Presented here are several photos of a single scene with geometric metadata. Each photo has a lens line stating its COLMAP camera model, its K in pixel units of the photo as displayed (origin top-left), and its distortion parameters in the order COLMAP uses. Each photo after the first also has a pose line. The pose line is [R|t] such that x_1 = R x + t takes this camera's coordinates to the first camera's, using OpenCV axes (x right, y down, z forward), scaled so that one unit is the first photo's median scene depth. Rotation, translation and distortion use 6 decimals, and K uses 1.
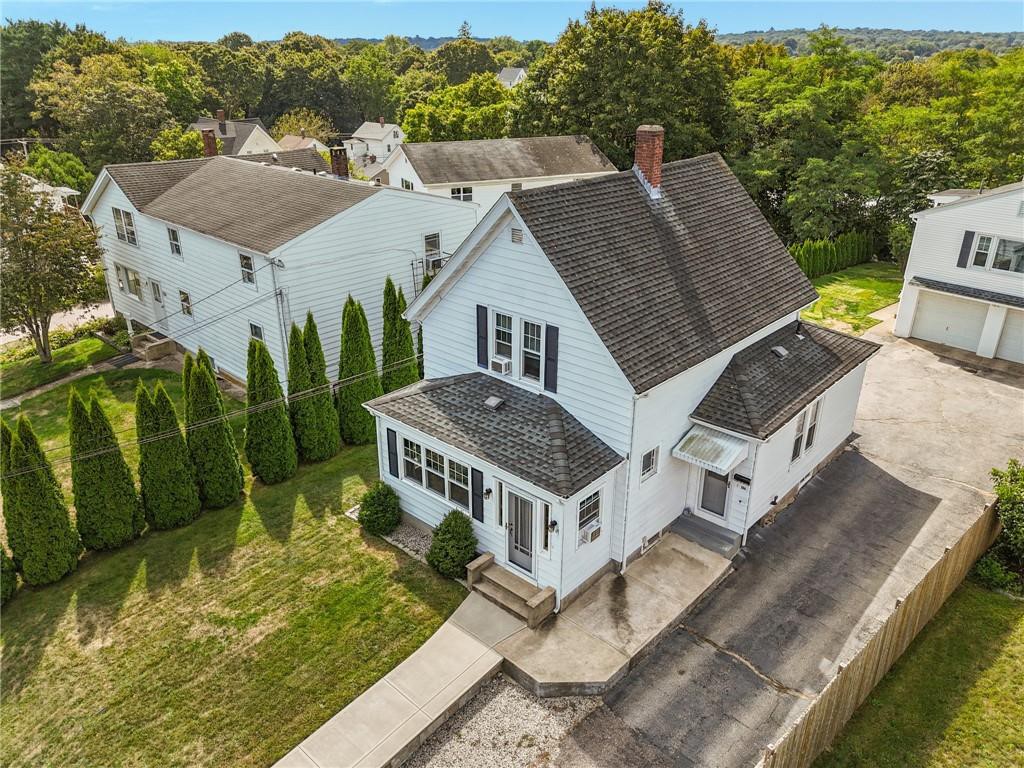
lens RADIAL K [[759.7, 0, 513.5], [0, 759.7, 370.6], [0, 0, 1]] dist [0.070812, -0.069117]
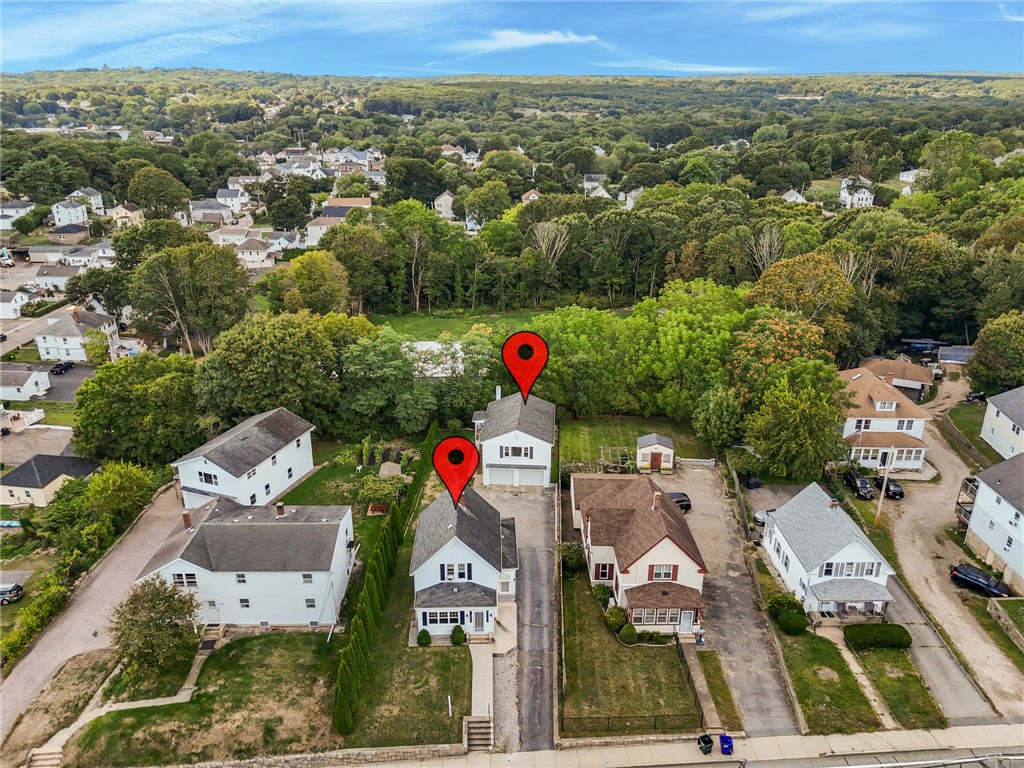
lens RADIAL K [[748.8, 0, 513.4], [0, 748.8, 379.0], [0, 0, 1]] dist [0.065939, -0.060939]
pose [[0.720386, -0.253549, 0.645567, -1.758430], [0.265303, 0.960733, 0.081281, -1.060844], [-0.640827, 0.112717, 0.759366, -1.812368]]
